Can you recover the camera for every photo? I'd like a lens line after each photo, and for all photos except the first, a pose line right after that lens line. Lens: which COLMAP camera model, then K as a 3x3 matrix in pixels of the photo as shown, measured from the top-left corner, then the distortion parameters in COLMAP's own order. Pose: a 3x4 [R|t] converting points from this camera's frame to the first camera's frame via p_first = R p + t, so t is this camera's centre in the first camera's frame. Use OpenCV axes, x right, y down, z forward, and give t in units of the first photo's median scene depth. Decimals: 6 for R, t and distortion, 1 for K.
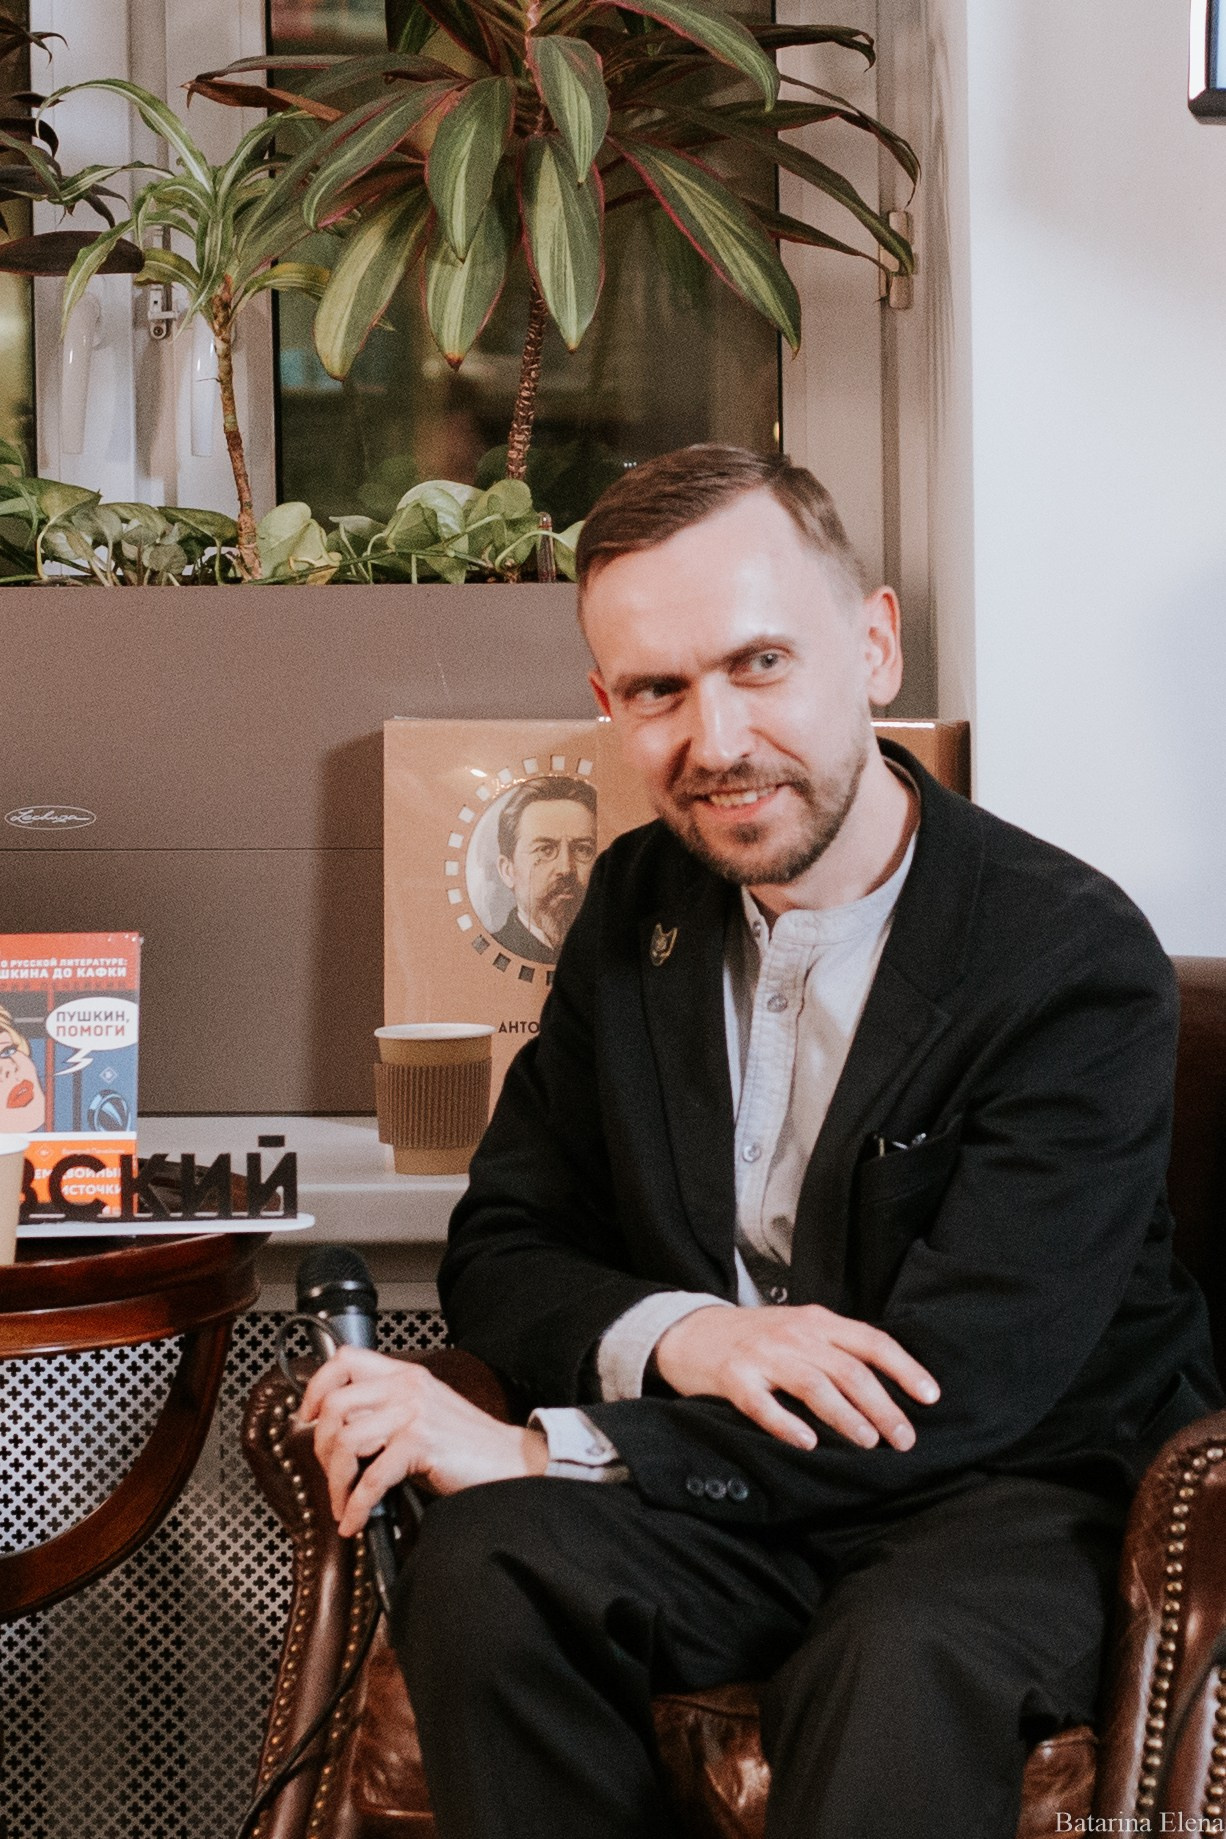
lens RADIAL K [[7537.1, 0, 614.9], [0, 7537.1, 918.3], [0, 0, 1]] dist [-0.096891, -2.597398]
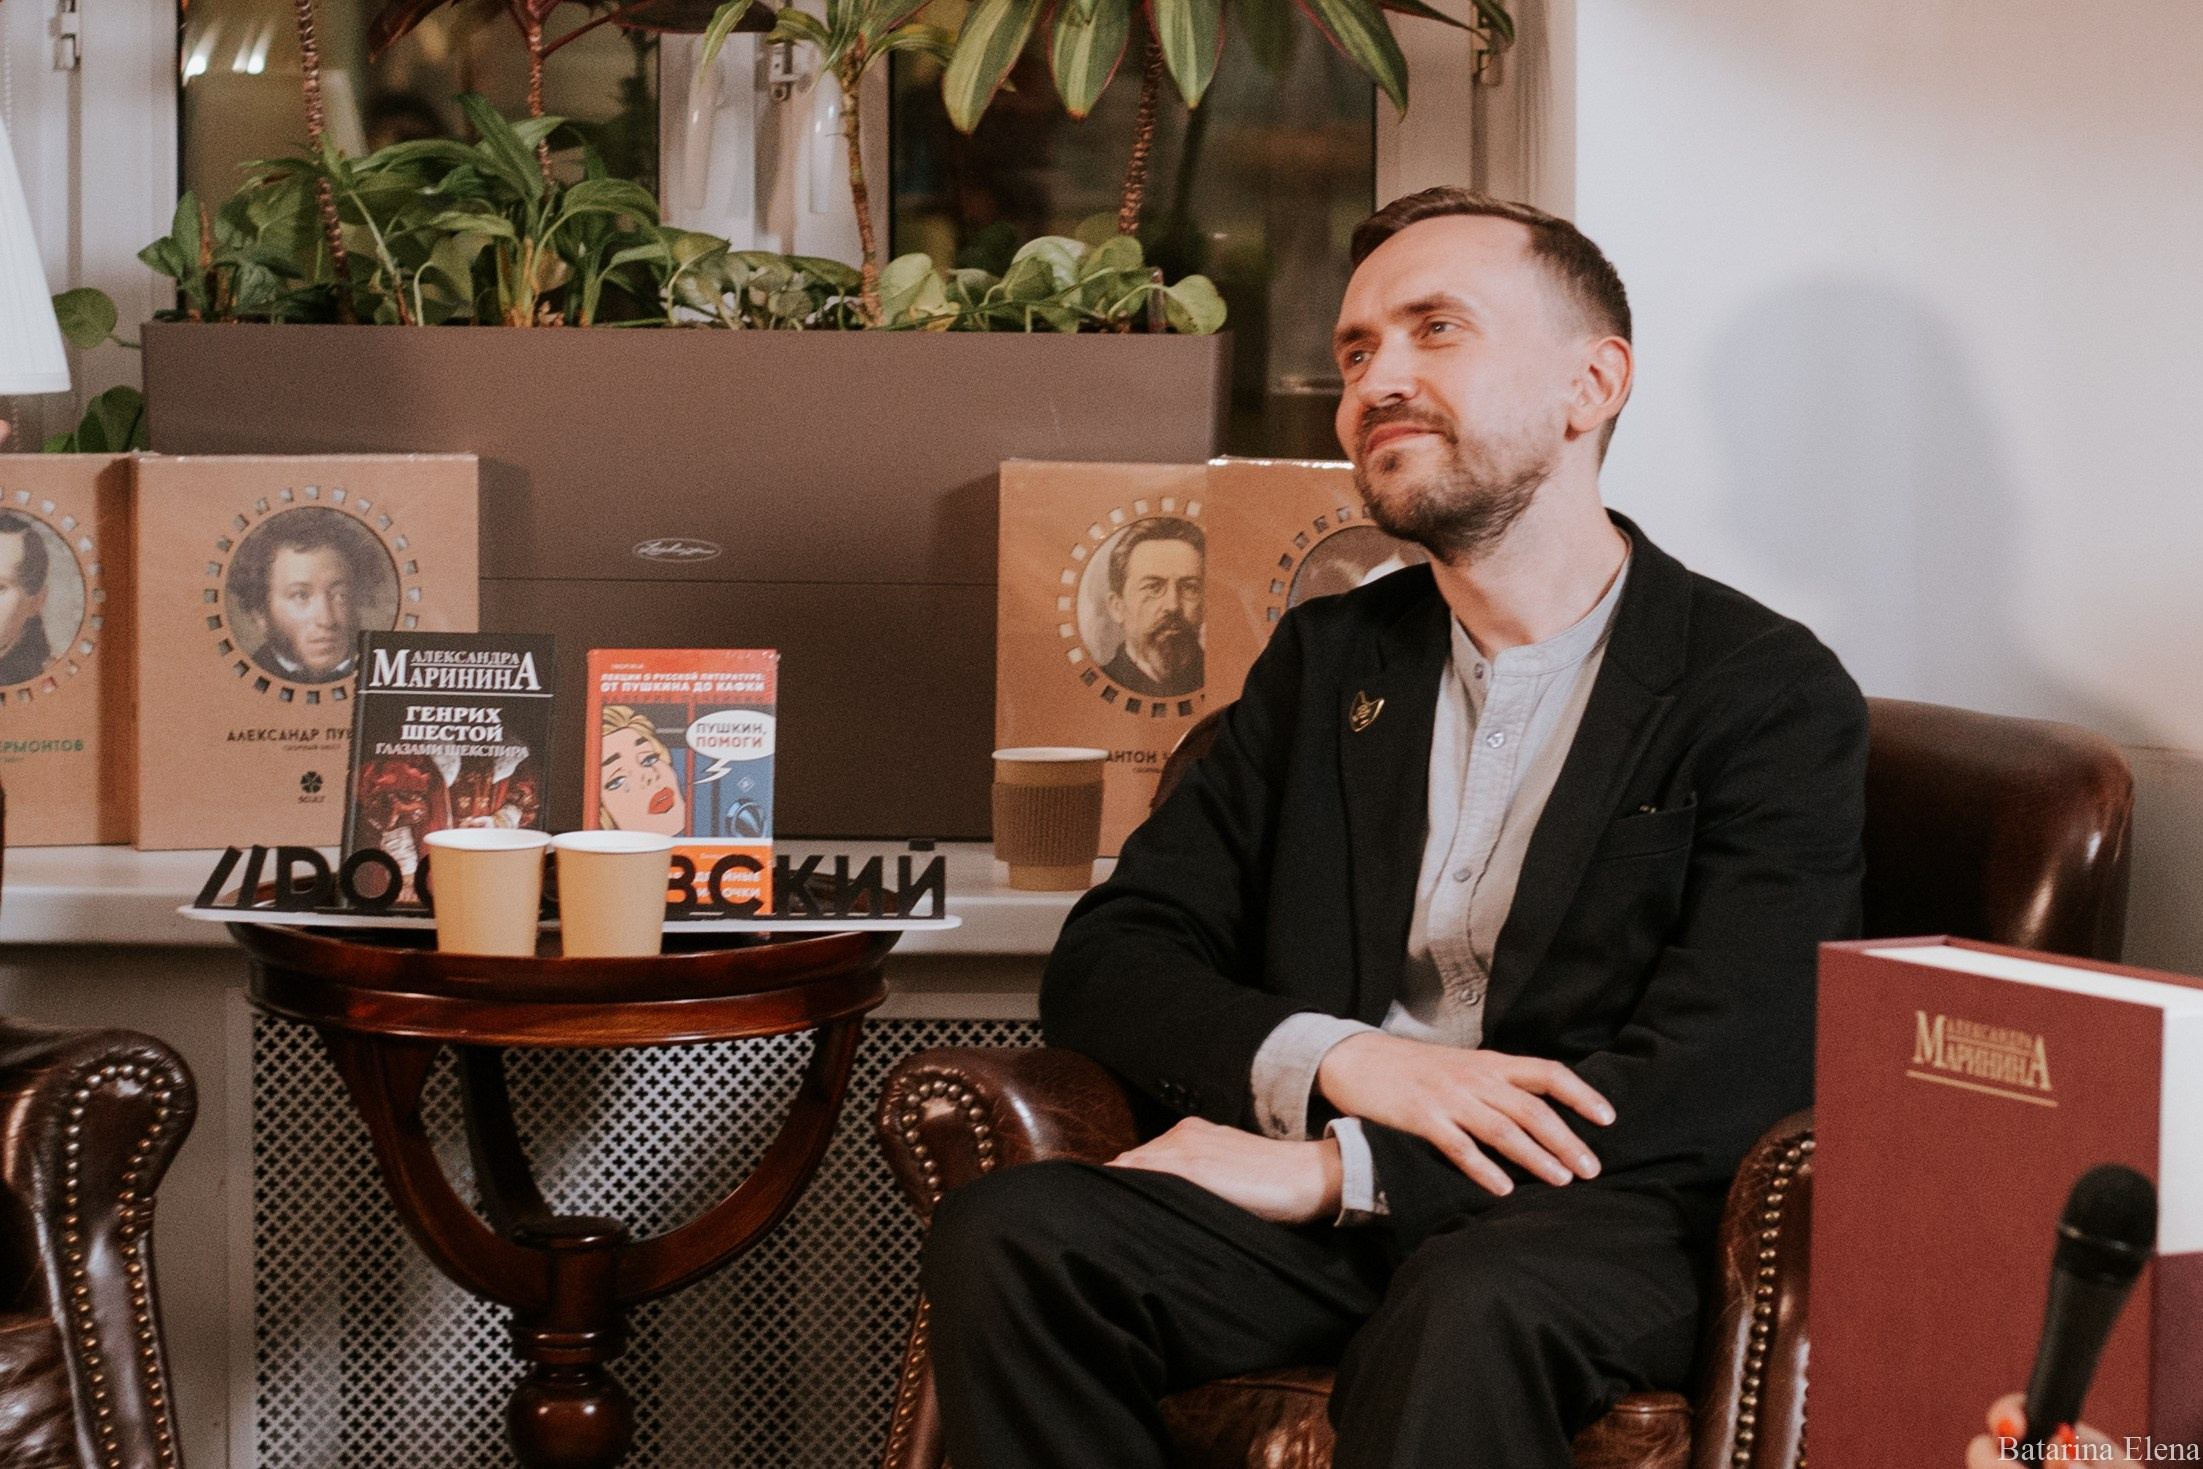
lens RADIAL K [[7748.9, 0, 1399.0], [0, 7748.9, 492.4], [0, 0, 1]] dist [-0.073728, -0.401013]
pose [[0.999080, 0.017884, 0.038982, -0.017627], [-0.016435, 0.999174, -0.037172, 0.017456], [-0.039615, 0.036497, 0.998548, -0.077801]]
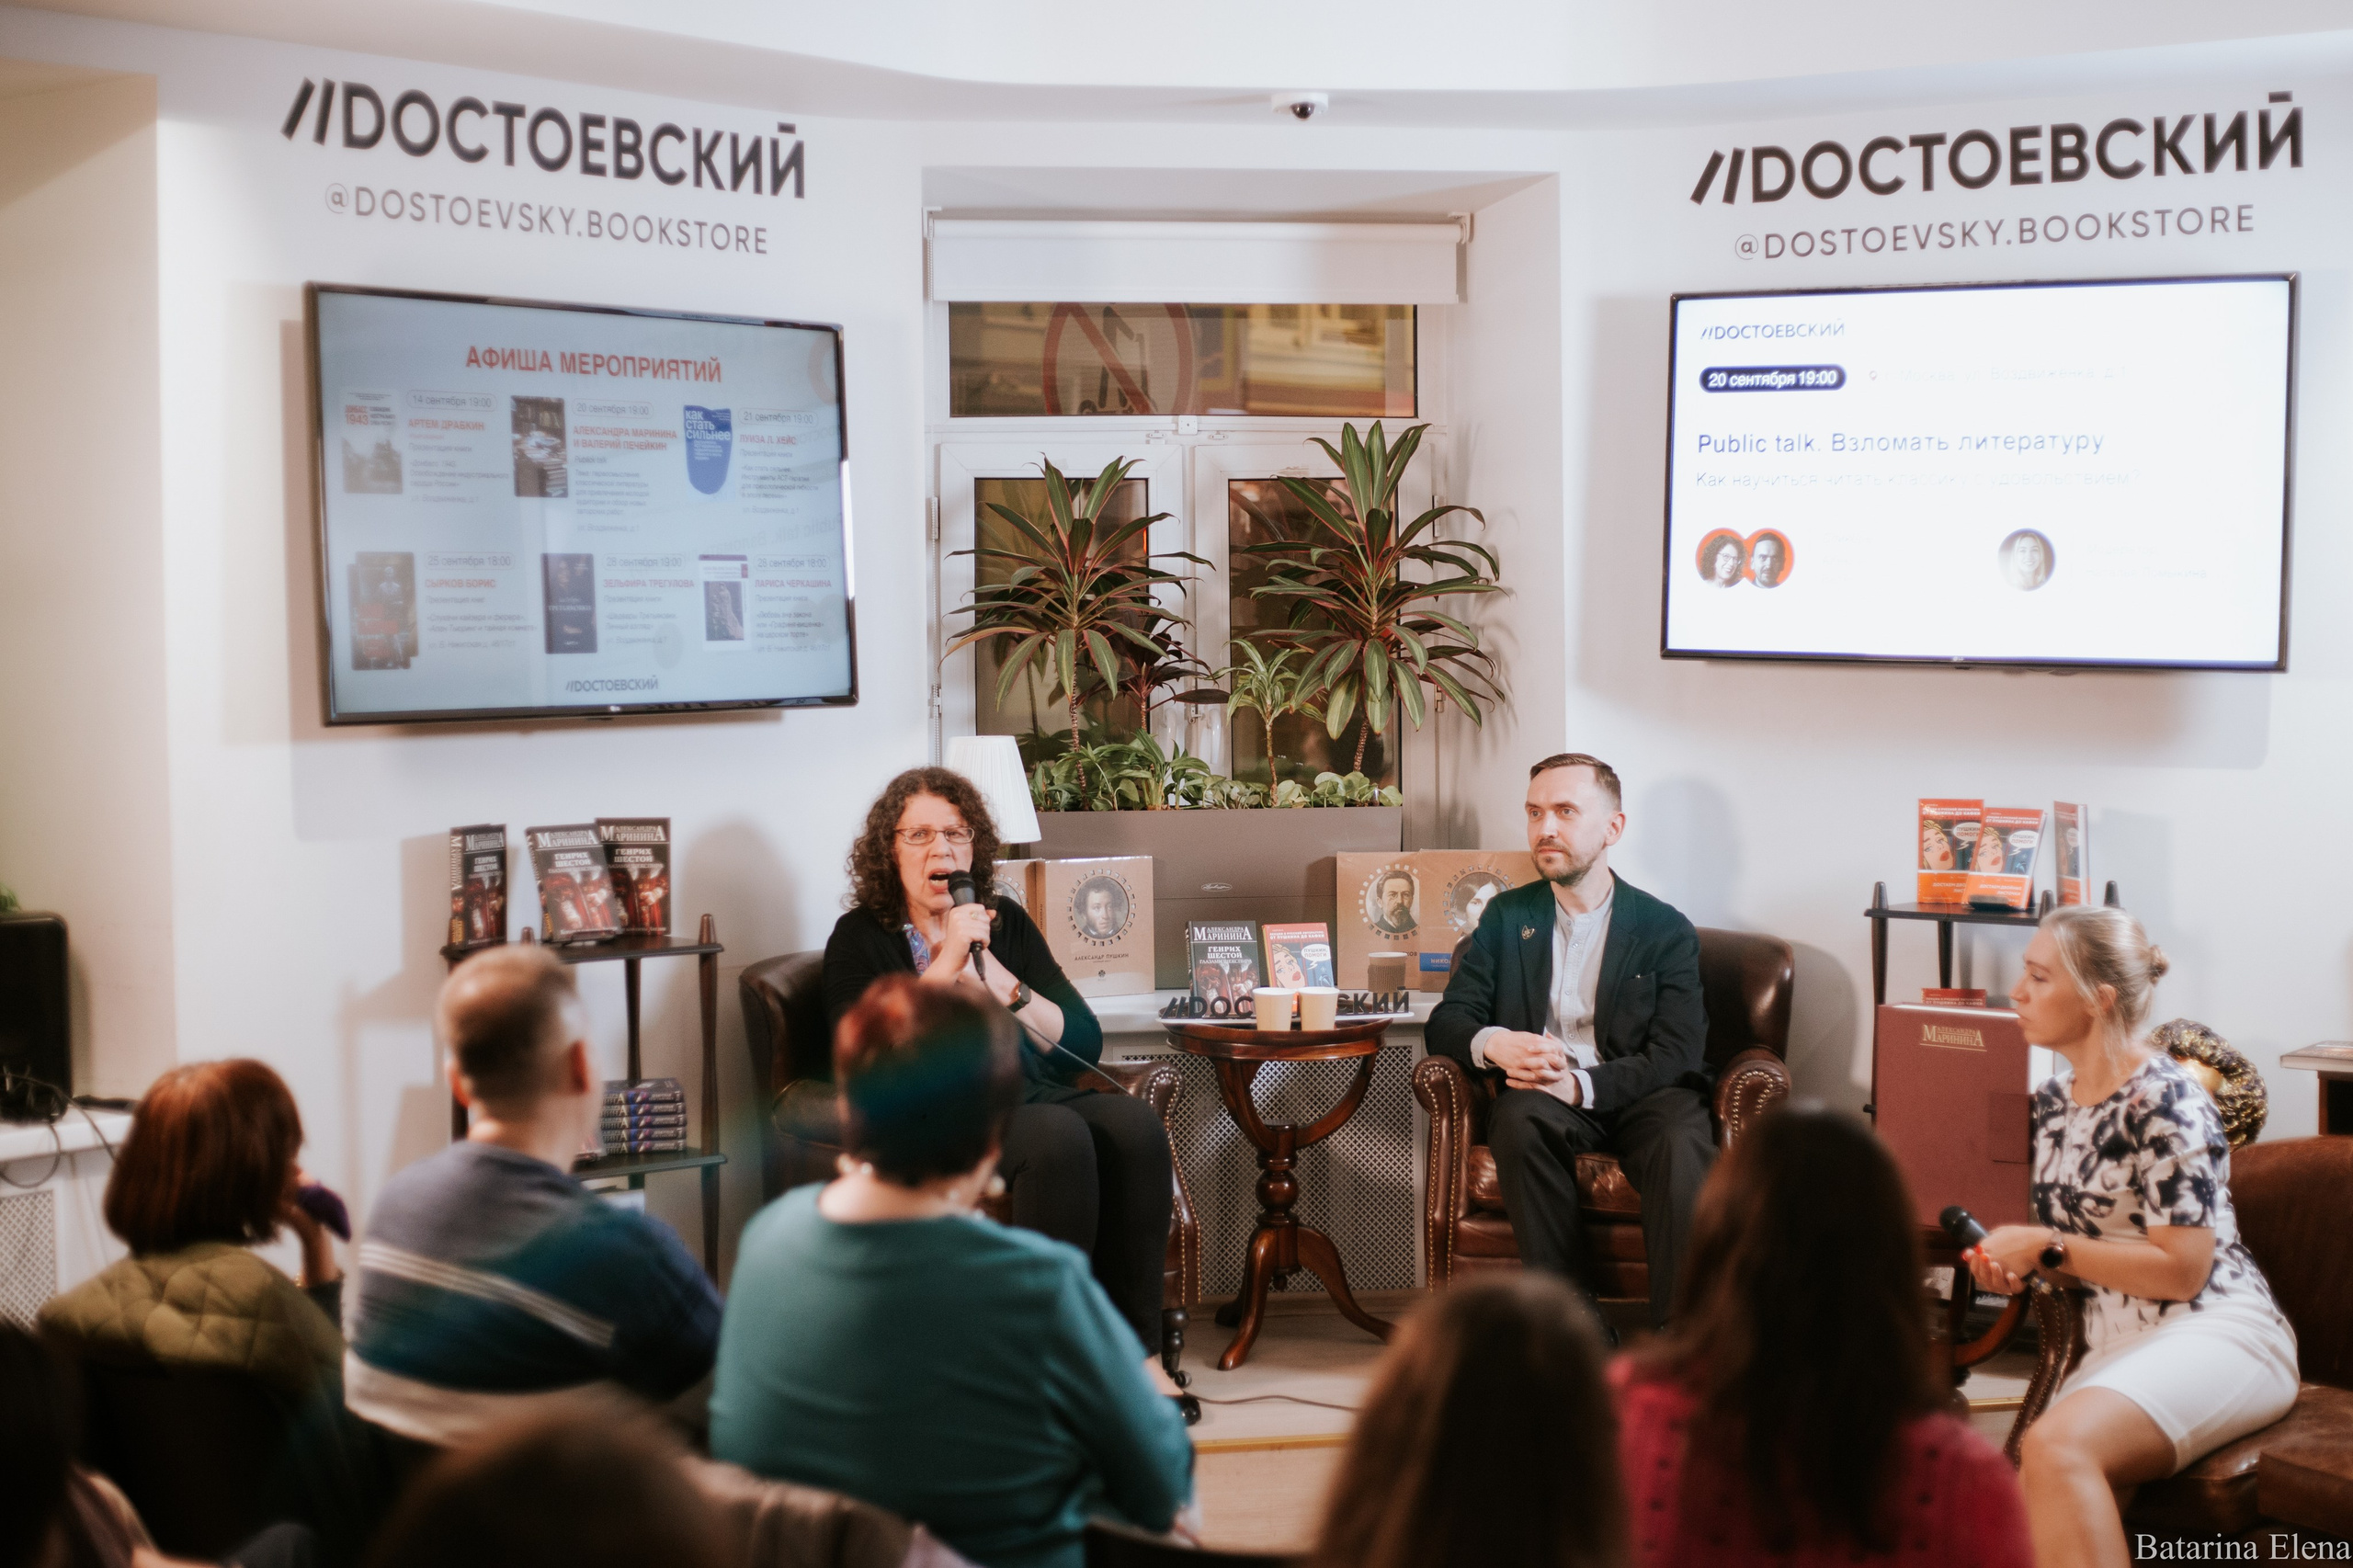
lens RADIAL K [[3496.8, 0, 1187.4], [0, 3496.8, 729.4], [0, 0, 1]] dist [-0.113266, 0.007121]
pose [[0.975650, -0.005128, 0.219272, -0.401586], [0.018496, 0.998089, -0.058953, 0.005694], [-0.218551, 0.061573, 0.973881, -0.352658]]
